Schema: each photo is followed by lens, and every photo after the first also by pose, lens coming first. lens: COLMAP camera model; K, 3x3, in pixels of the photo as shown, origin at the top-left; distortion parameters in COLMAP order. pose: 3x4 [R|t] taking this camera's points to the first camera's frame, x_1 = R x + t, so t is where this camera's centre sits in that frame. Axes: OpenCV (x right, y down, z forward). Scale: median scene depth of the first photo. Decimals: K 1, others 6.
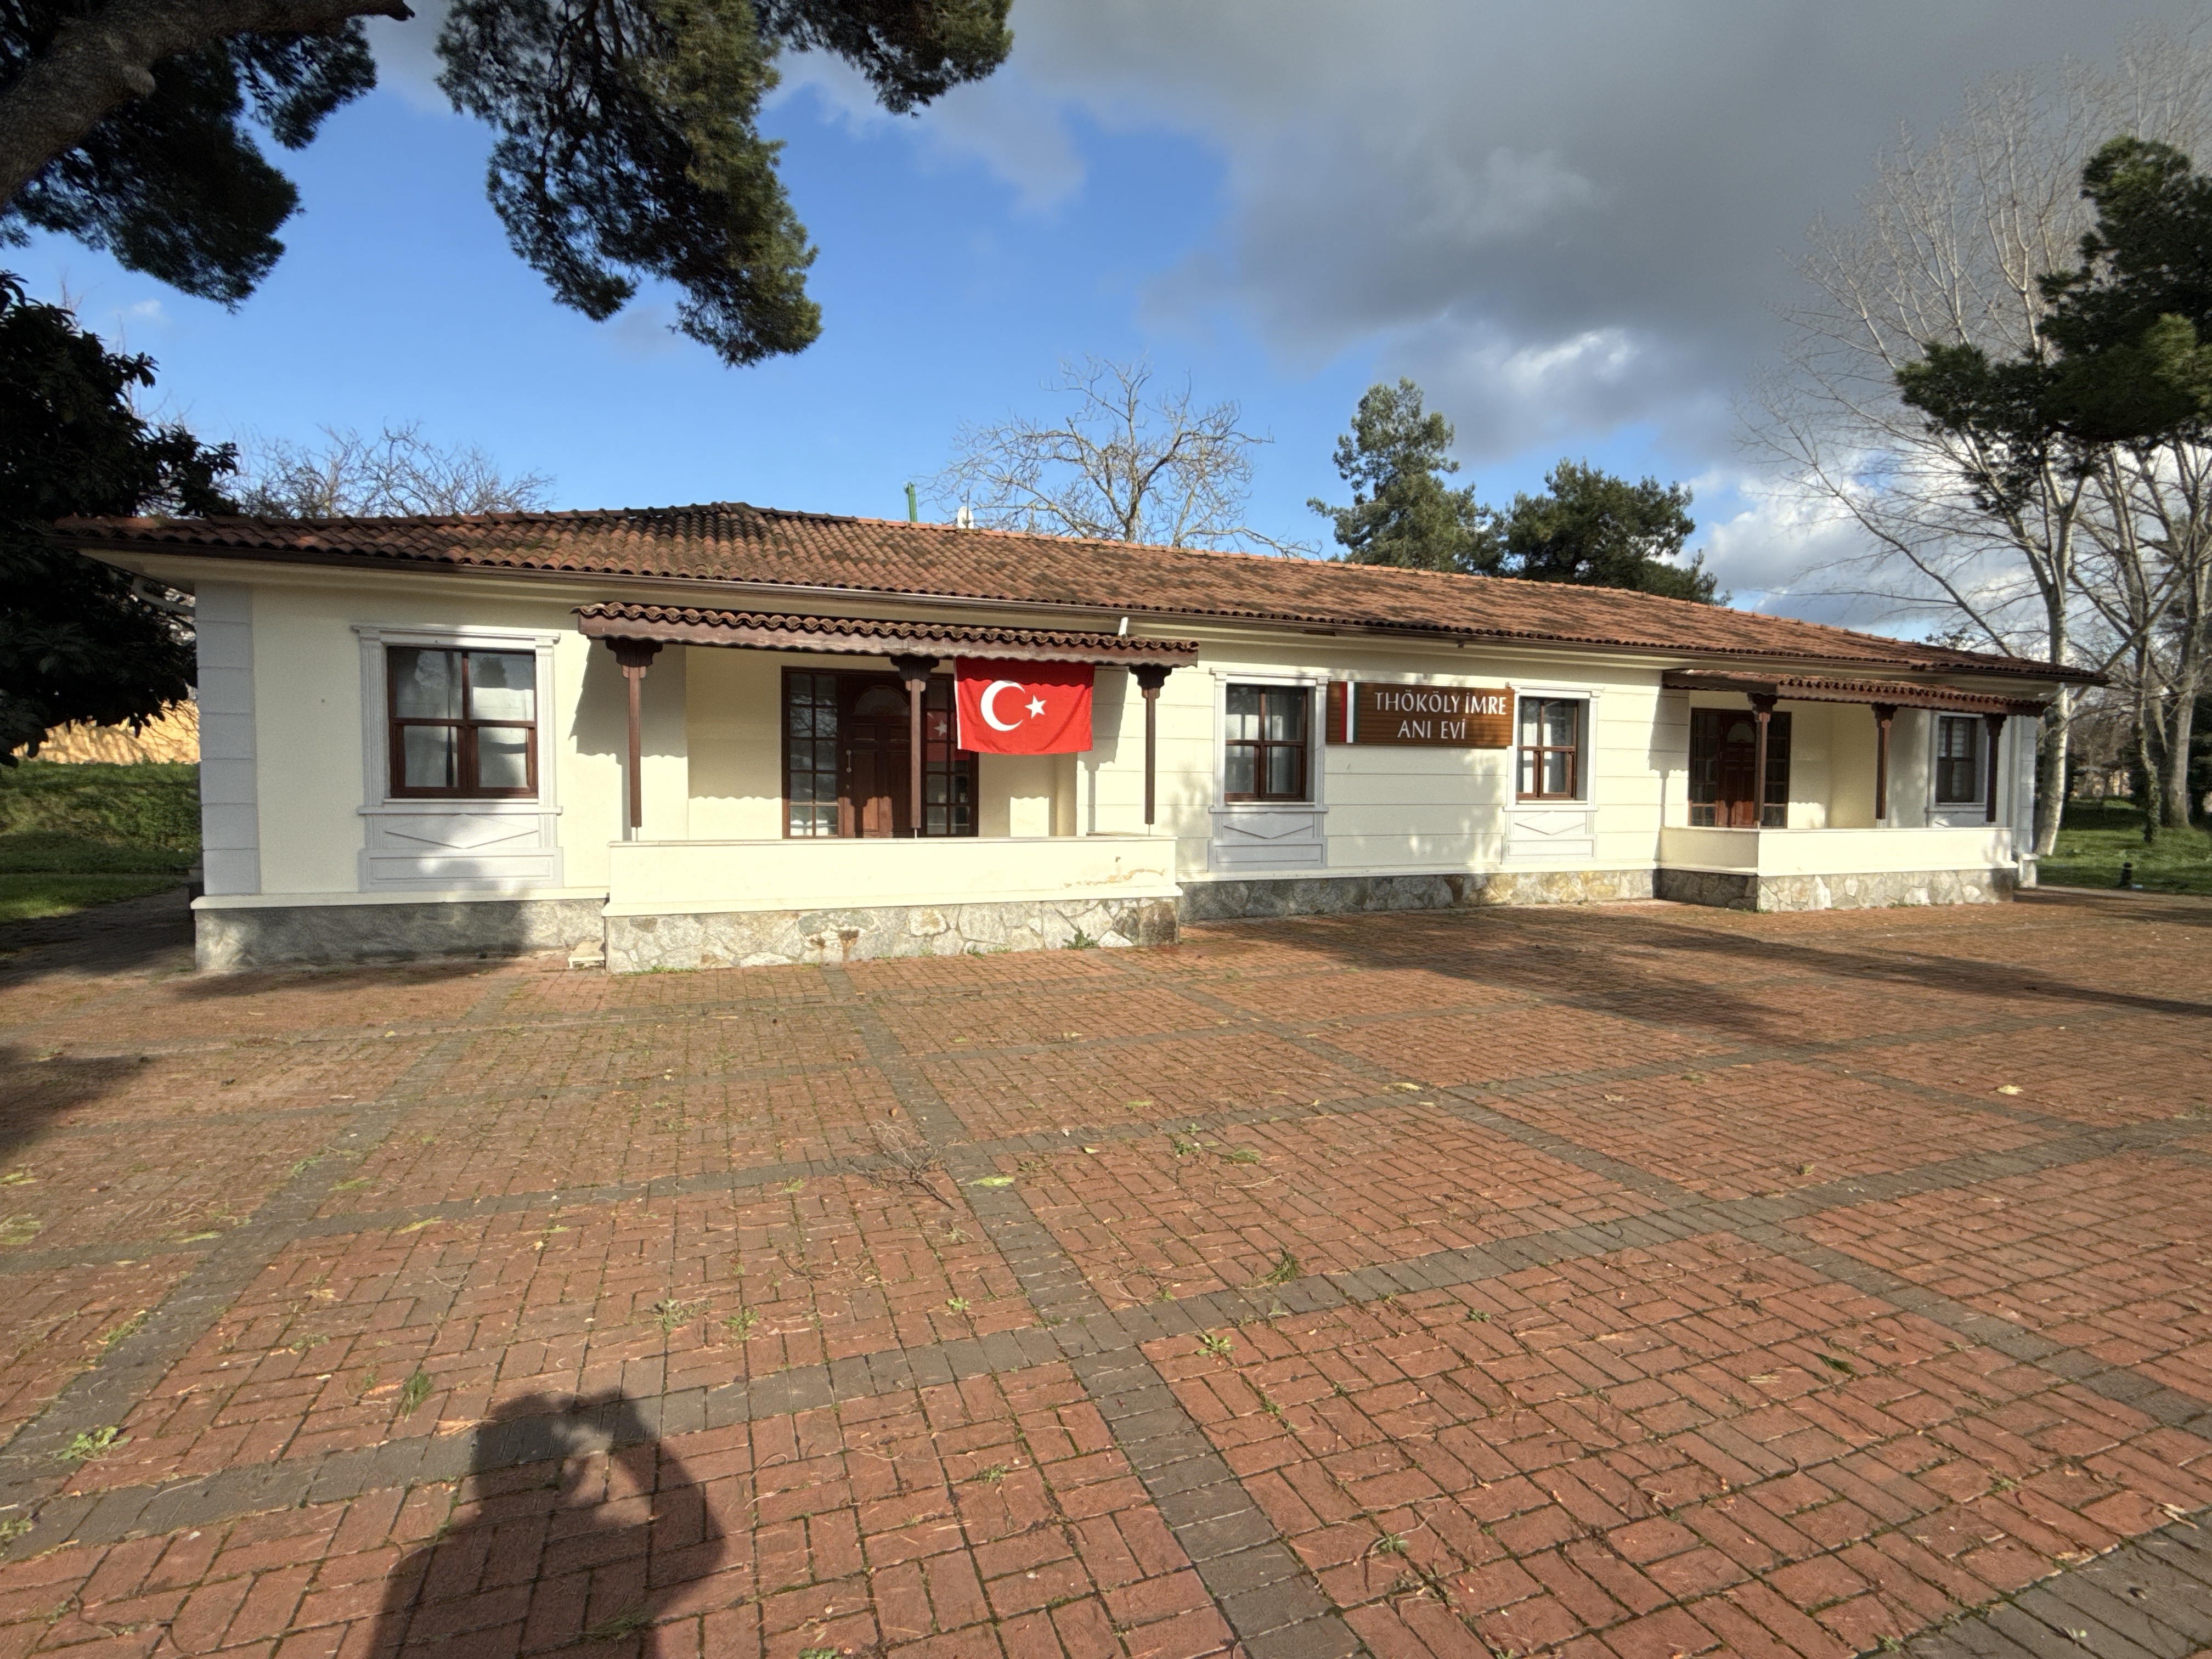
lens RADIAL K [[1059.2, 0, 1106.0], [0, 1059.2, 829.5], [0, 0, 1]] dist [0.002437, -0.011230]
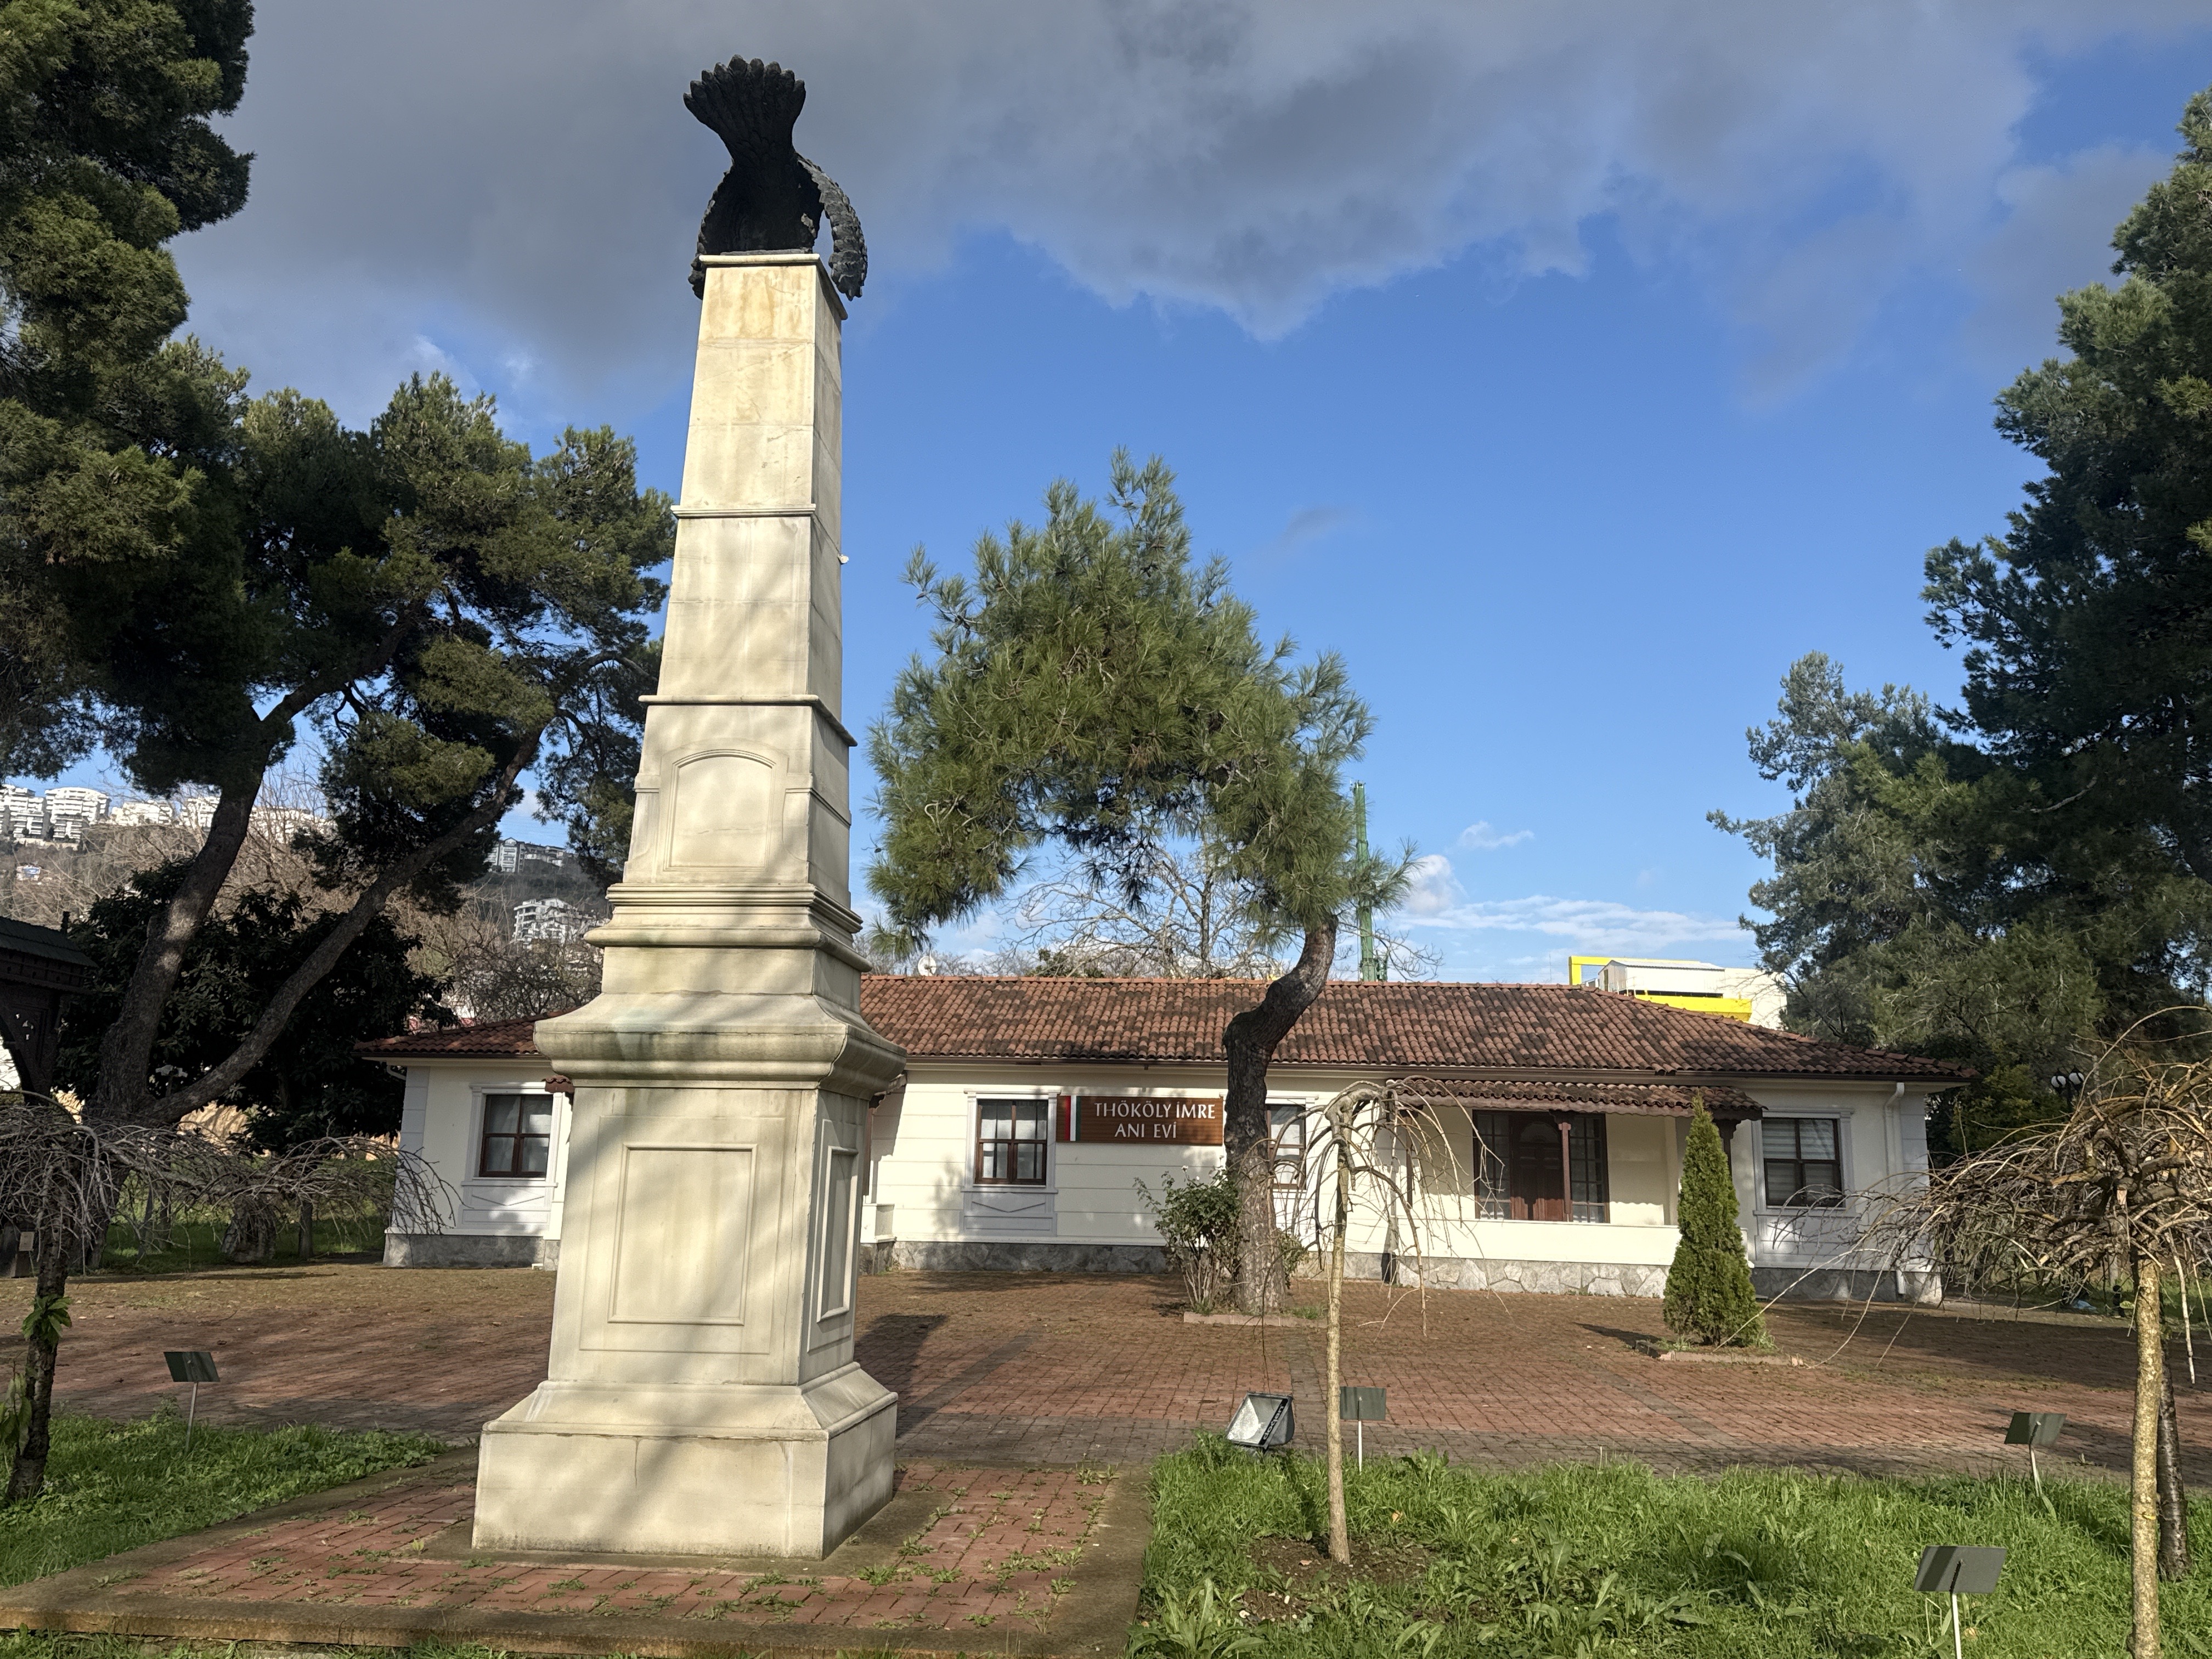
lens RADIAL K [[1733.8, 0, 1106.0], [0, 1733.8, 829.5], [0, 0, 1]] dist [0.119973, -0.000876]
pose [[0.905635, -0.074613, -0.417442, 1.229143], [-0.032859, 0.969092, -0.244501, 0.075946], [0.422783, 0.235145, 0.875192, -1.034943]]
